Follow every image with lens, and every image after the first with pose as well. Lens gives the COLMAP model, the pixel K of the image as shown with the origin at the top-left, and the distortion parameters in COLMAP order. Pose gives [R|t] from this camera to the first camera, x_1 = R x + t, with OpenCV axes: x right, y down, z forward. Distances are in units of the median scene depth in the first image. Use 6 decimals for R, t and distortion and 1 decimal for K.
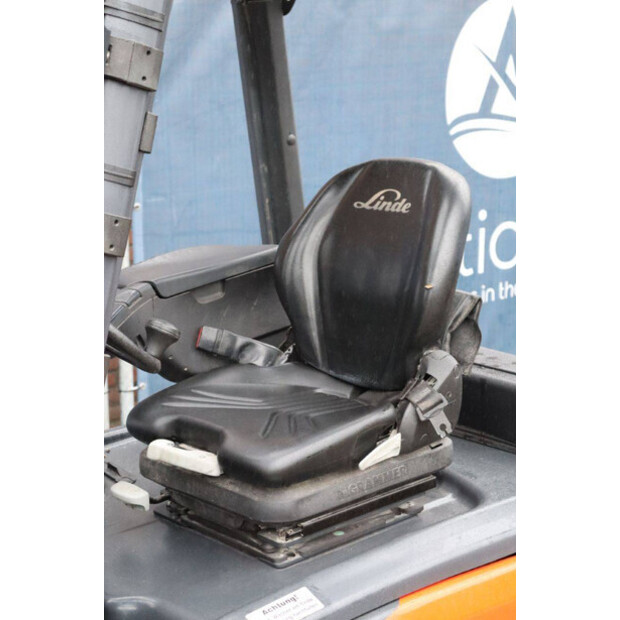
lens RADIAL K [[1448.7, 0, 309.7], [0, 1448.7, 311.3], [0, 0, 1]] dist [0.423615, 0.000000]
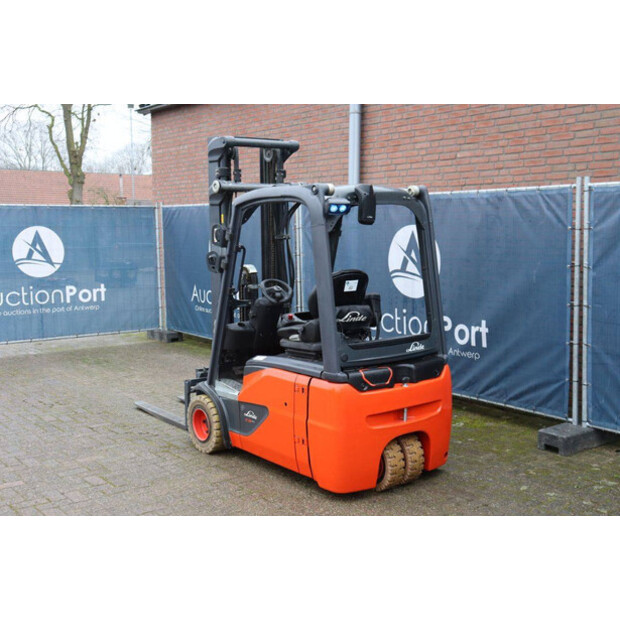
lens RADIAL K [[785.8, 0, 307.3], [0, 785.8, 307.9], [0, 0, 1]] dist [0.048139, 0.000000]
pose [[-0.061296, 0.126533, -0.990067, 2.073247], [-0.202847, 0.969652, 0.136483, -0.268602], [0.977290, 0.209198, -0.033769, 1.058141]]
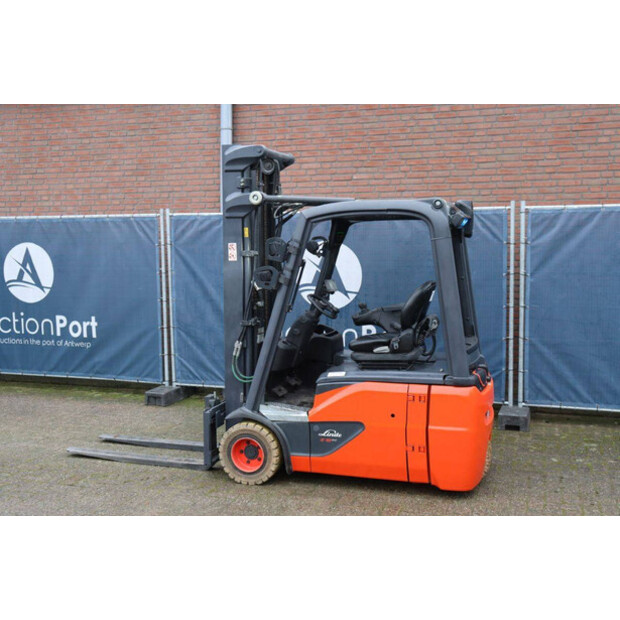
lens RADIAL K [[764.8, 0, 302.4], [0, 764.8, 304.6], [0, 0, 1]] dist [0.016917, 0.000000]
pose [[0.516652, 0.087806, -0.851681, 1.653950], [-0.184738, 0.982729, -0.010750, 0.037354], [0.836028, 0.162892, 0.523950, -0.282679]]
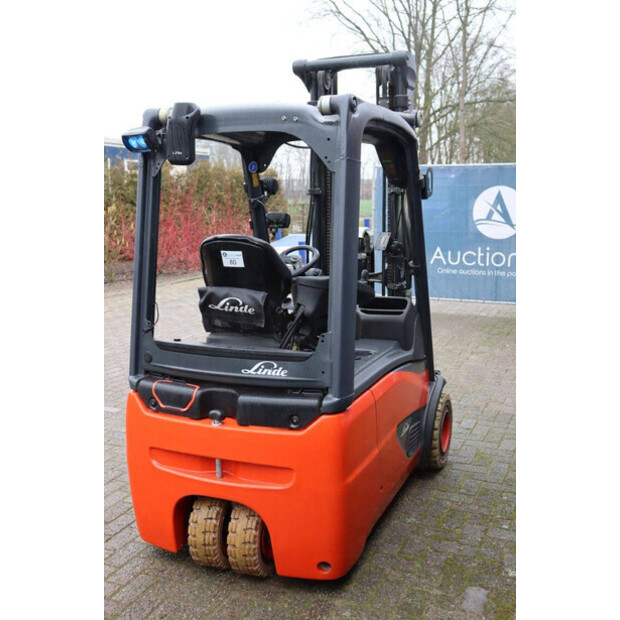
lens RADIAL K [[697.0, 0, 311.0], [0, 697.0, 314.6], [0, 0, 1]] dist [-0.019583, 0.000000]
pose [[-0.899085, 0.094438, -0.427467, 0.473380], [-0.074022, 0.929601, 0.361059, -0.424277], [0.431471, 0.356264, -0.828799, 2.167200]]
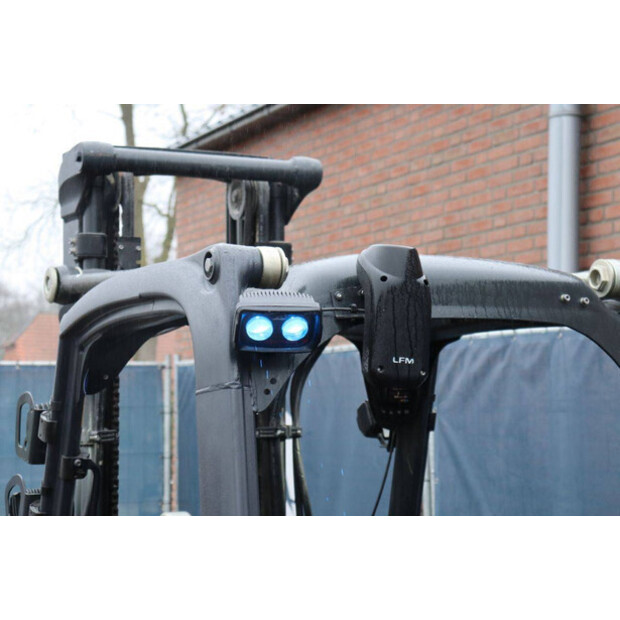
lens RADIAL K [[1448.7, 0, 308.9], [0, 1448.7, 298.5], [0, 0, 1]] dist [0.423615, 0.000000]
pose [[-0.272689, -0.053311, -0.960624, 1.117860], [-0.194565, 0.980889, 0.000795, -0.281351], [0.942224, 0.187120, -0.277850, 1.295838]]
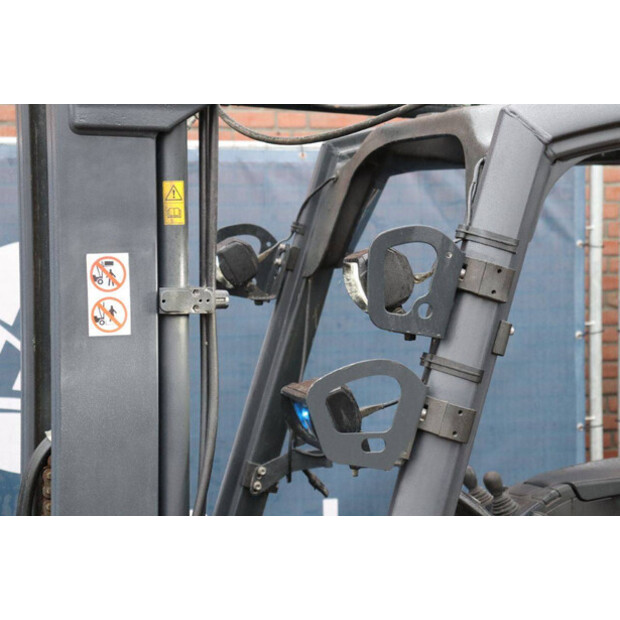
lens RADIAL K [[1448.7, 0, 304.8], [0, 1448.7, 305.2], [0, 0, 1]] dist [0.423615, 0.000000]
pose [[0.908797, 0.031449, -0.416051, 0.170339], [-0.096126, 0.986112, -0.135433, 0.017202], [0.406014, 0.163074, 0.899199, -0.074180]]
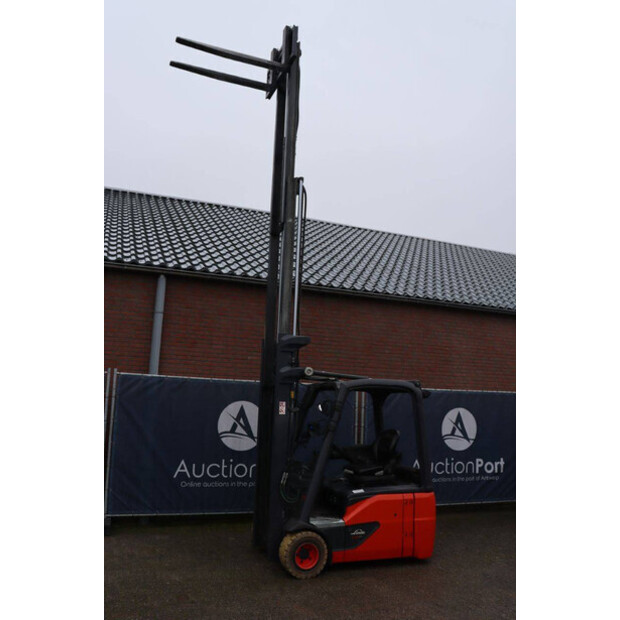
lens RADIAL K [[545.0, 0, 307.8], [0, 545.0, 310.2], [0, 0, 1]] dist [-0.128316, 0.111451]
pose [[0.943199, -0.009134, -0.332103, 0.517949], [-0.119390, 0.923528, -0.364476, 0.320118], [0.310035, 0.383423, 0.869980, -1.336077]]
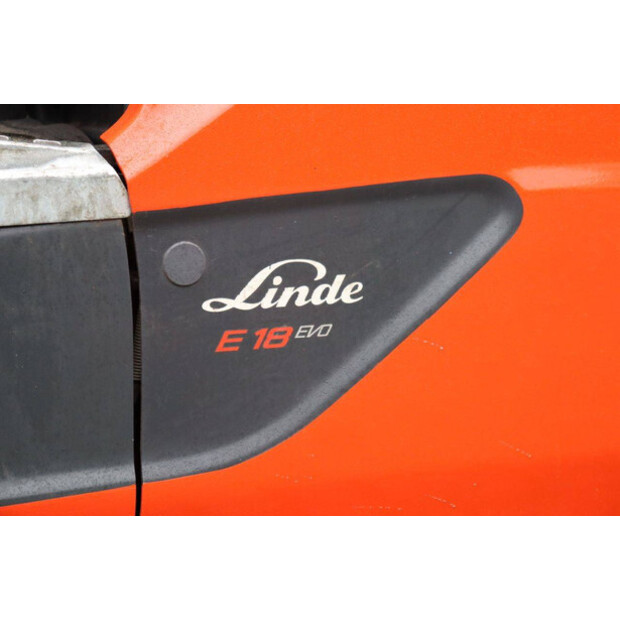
lens RADIAL K [[1448.7, 0, 309.6], [0, 1448.7, 312.4], [0, 0, 1]] dist [0.423615, 0.000000]
pose [[0.951973, 0.057213, -0.300791, 0.165566], [-0.076885, 0.995578, -0.053968, 0.374346], [0.296373, 0.074502, 0.952162, 0.393814]]
